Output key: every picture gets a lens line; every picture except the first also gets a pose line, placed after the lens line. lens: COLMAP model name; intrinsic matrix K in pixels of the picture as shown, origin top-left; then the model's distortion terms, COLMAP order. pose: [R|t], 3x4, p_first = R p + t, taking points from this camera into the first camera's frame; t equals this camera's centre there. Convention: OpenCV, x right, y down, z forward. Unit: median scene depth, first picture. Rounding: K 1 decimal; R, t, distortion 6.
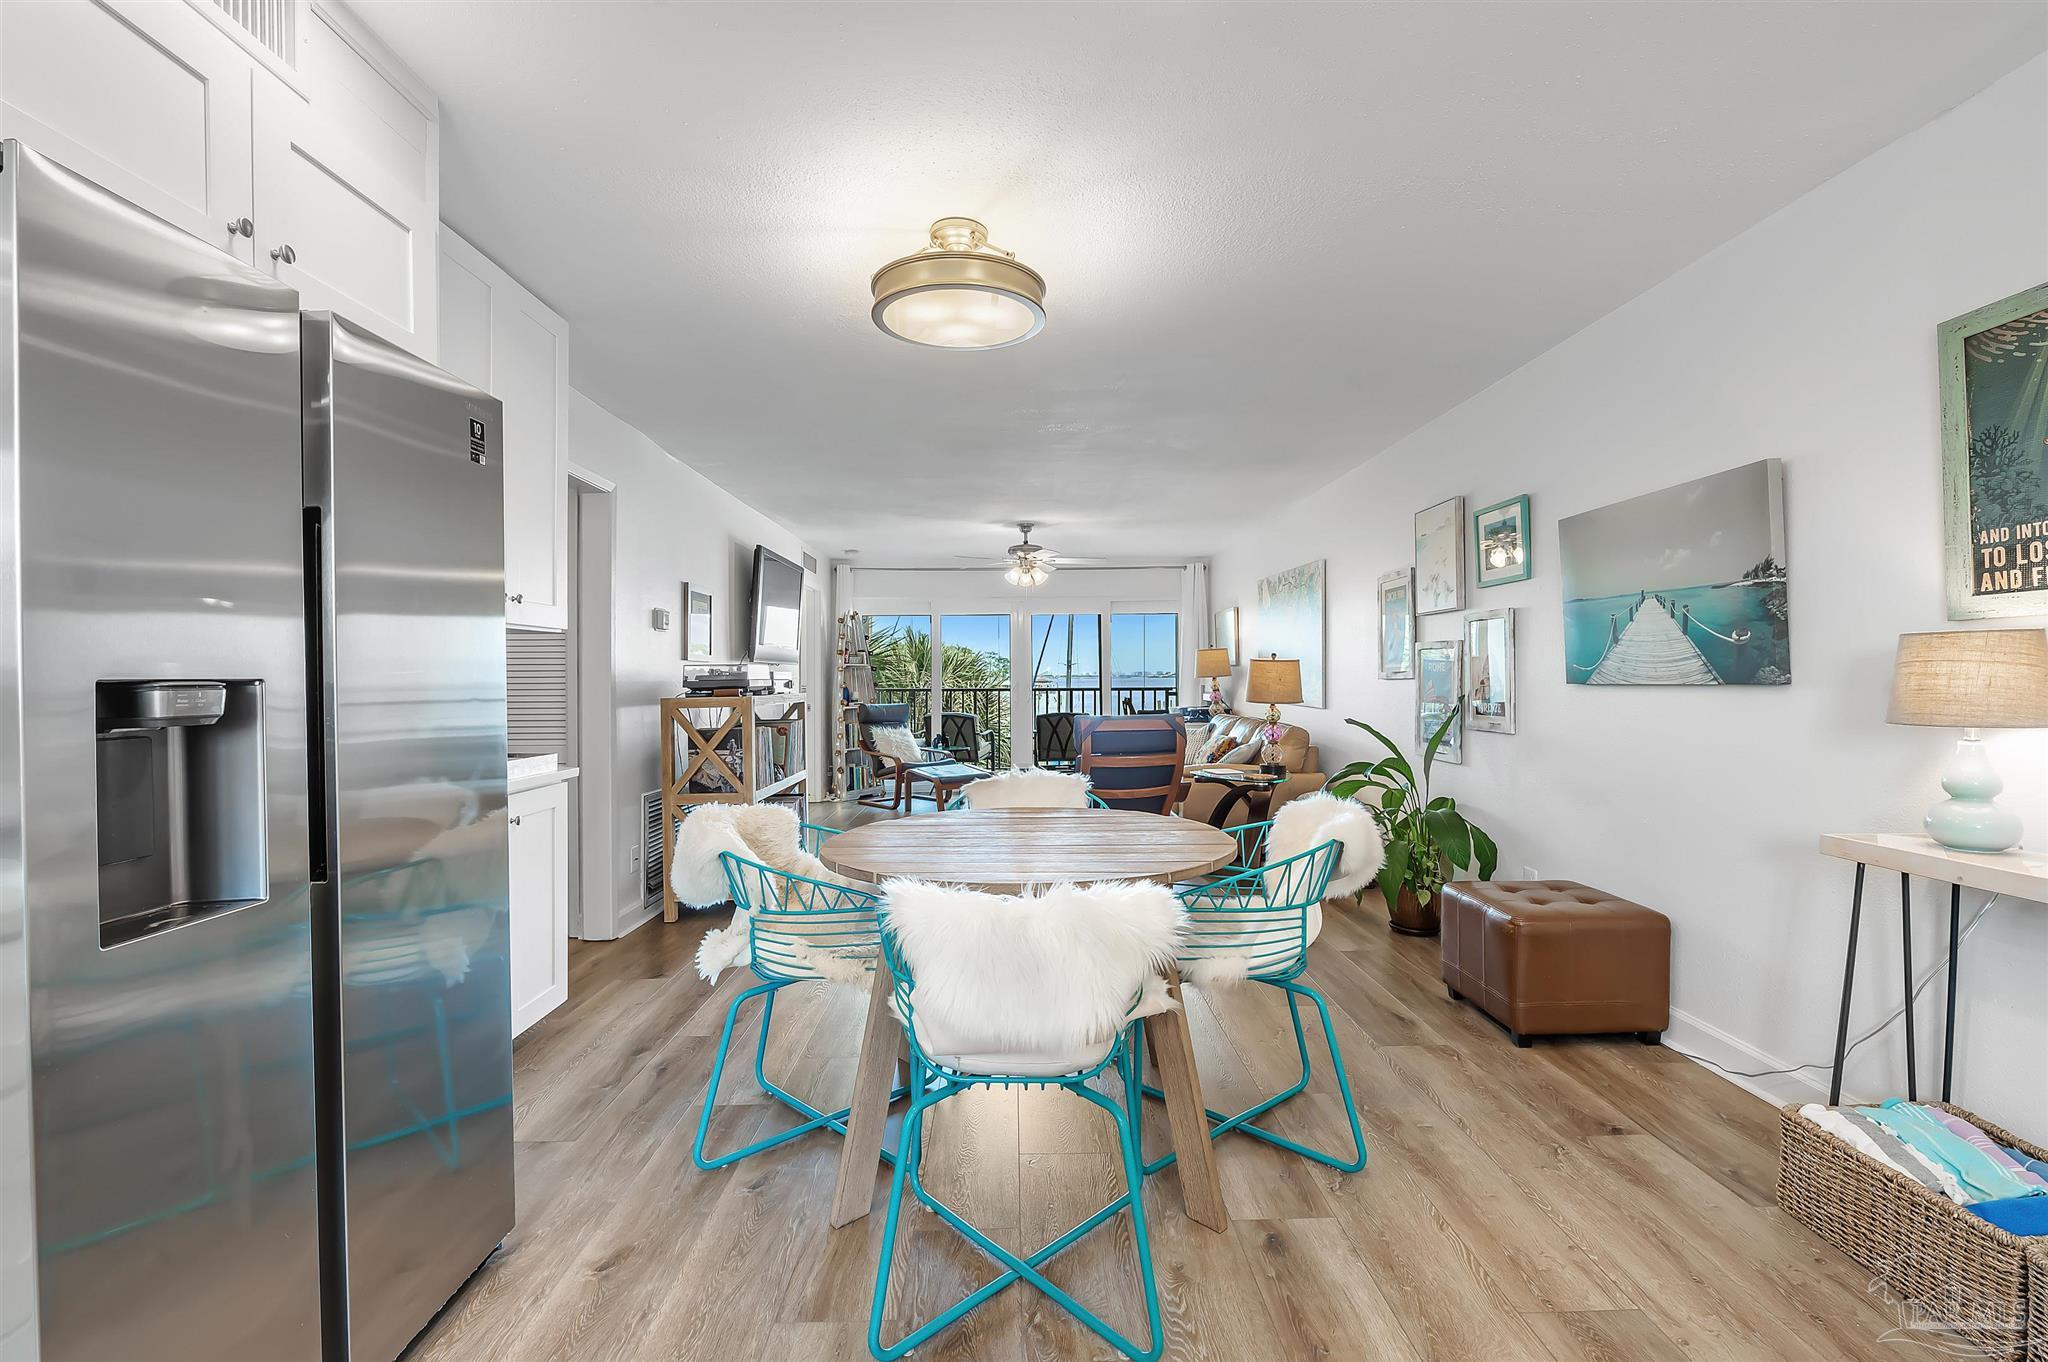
lens RADIAL K [[931.8, 0, 1024.0], [0, 931.8, 681.0], [0, 0, 1]] dist [-0.000027, -0.000005]
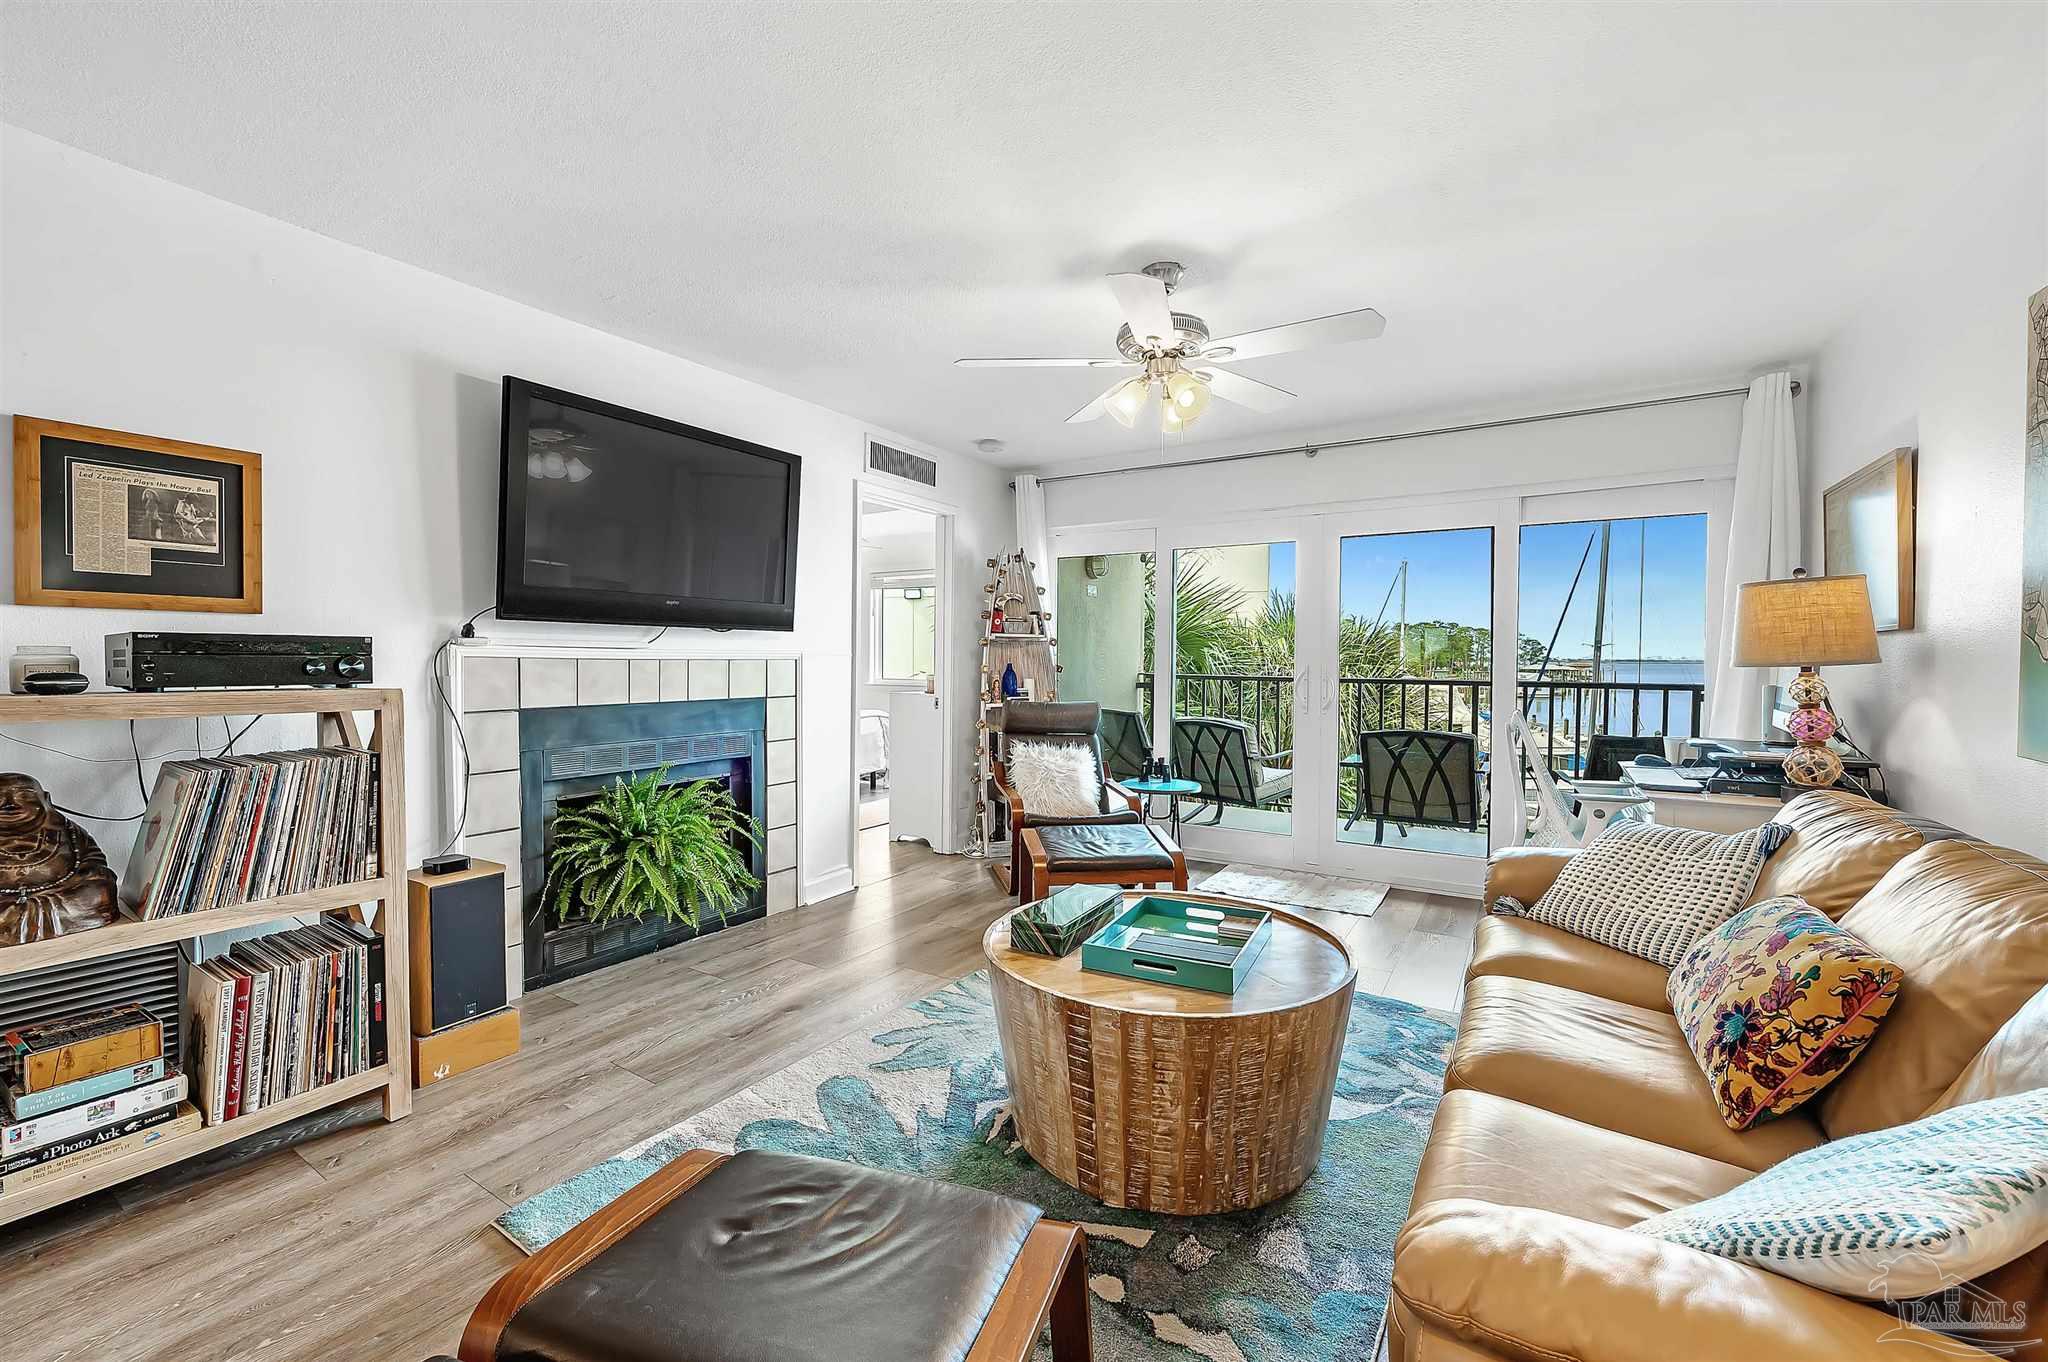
lens RADIAL K [[827.4, 0, 1020.1], [0, 827.4, 676.0], [0, 0, 1]] dist [-0.008706, -0.000119]
pose [[0.831911, 0.024061, -0.554387, 0.123798], [-0.013566, 0.999643, 0.023028, -0.003454], [0.554743, -0.011636, 0.831941, 0.557910]]
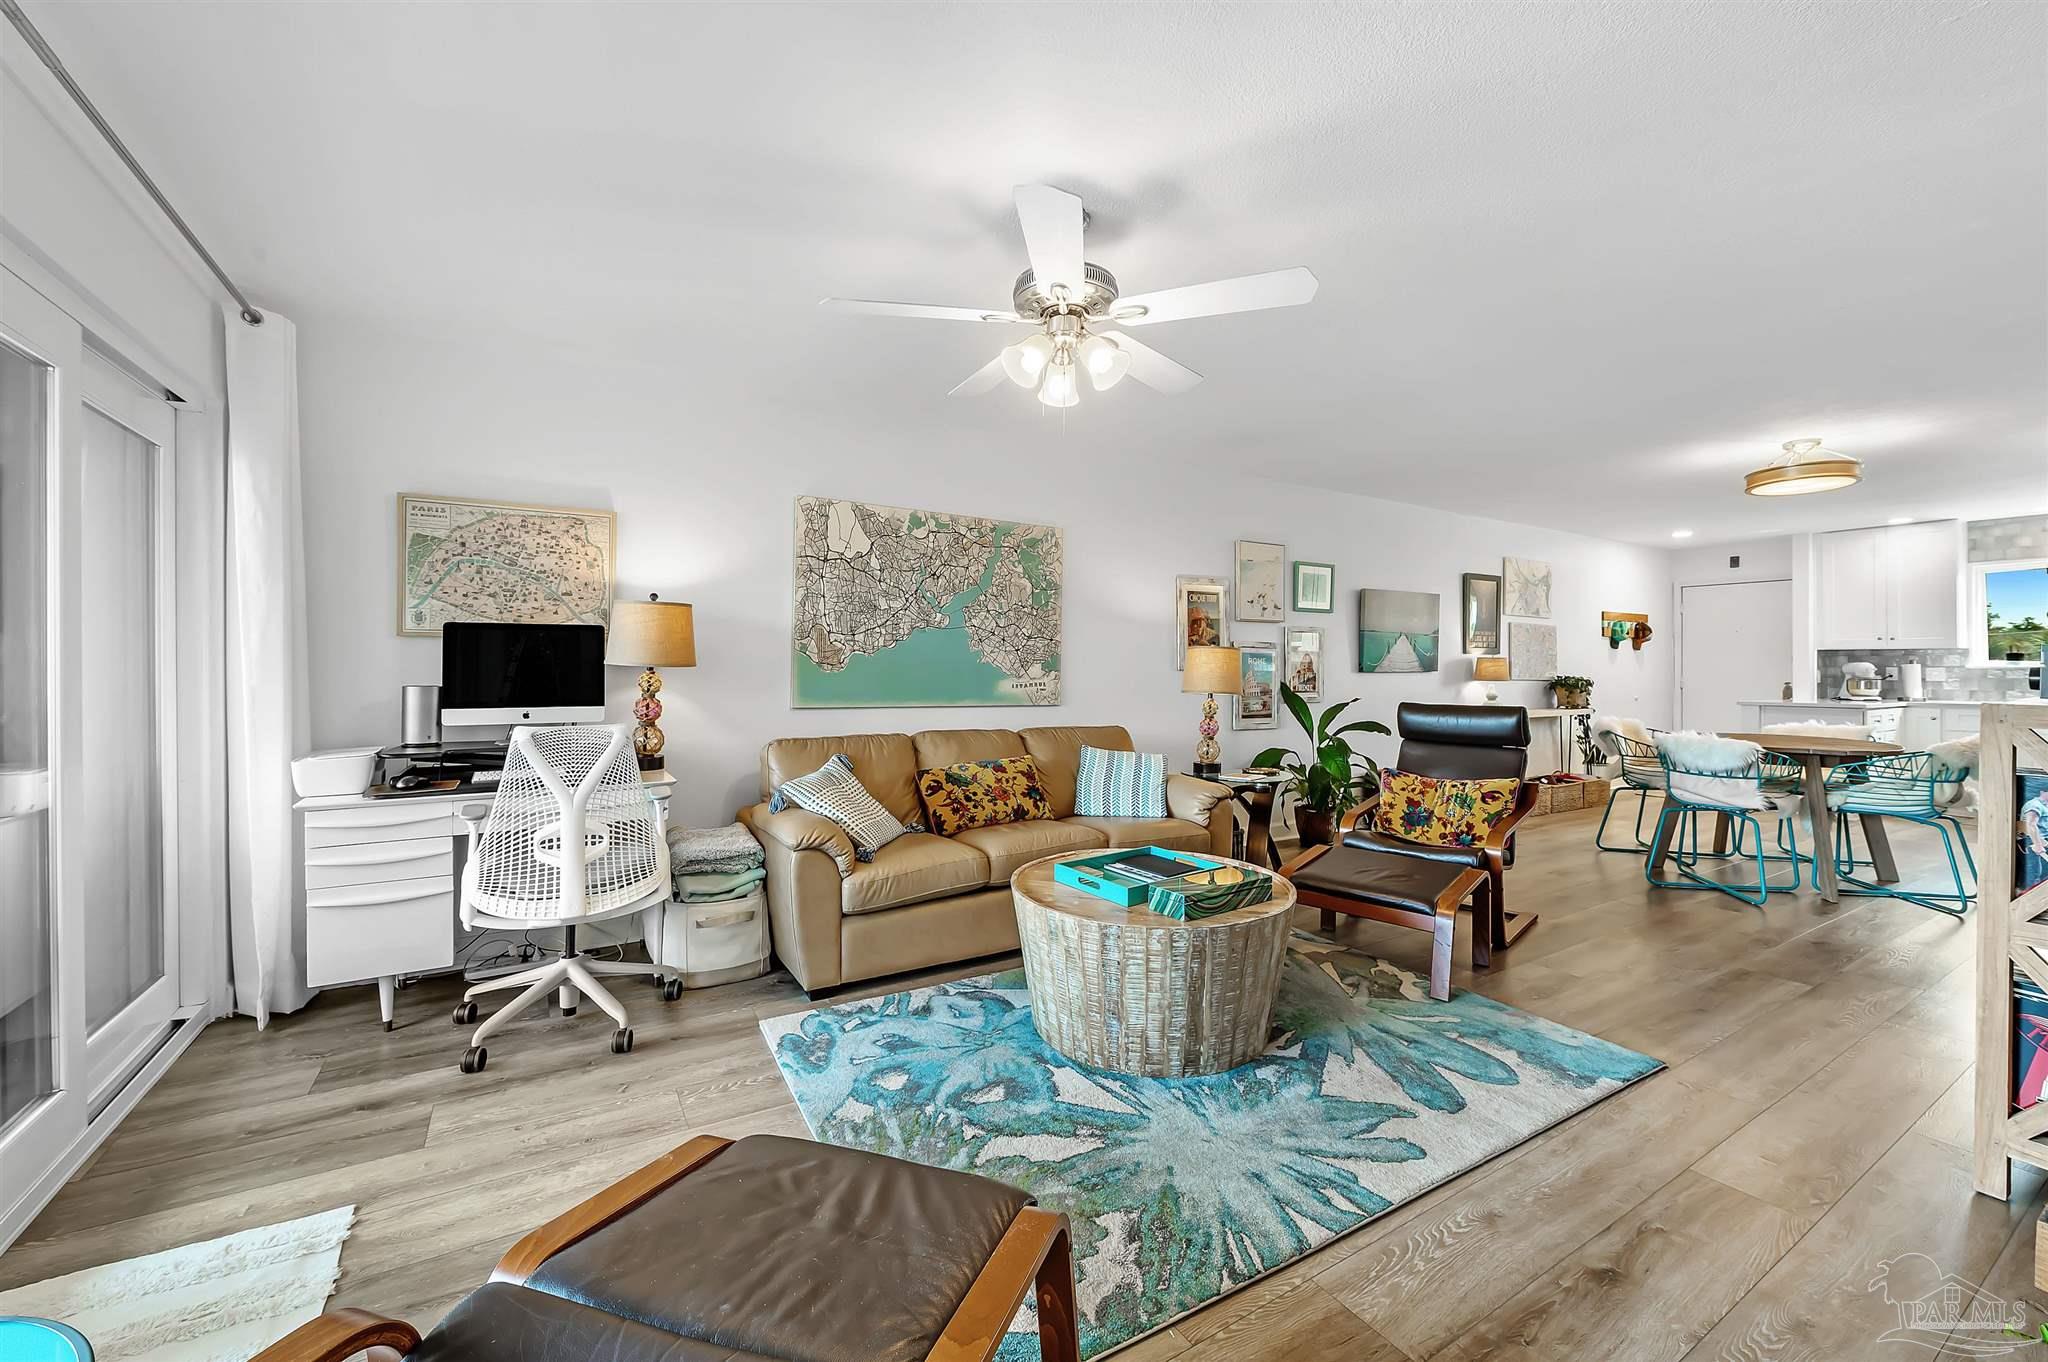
lens RADIAL K [[804.3, 0, 1024.8], [0, 804.3, 667.3], [0, 0, 1]] dist [-0.013707, -0.000137]
pose [[-0.503778, 0.007074, 0.863804, -0.202444], [0.003429, 0.999975, -0.006189, -0.000601], [-0.863826, -0.000155, -0.503790, 0.962777]]
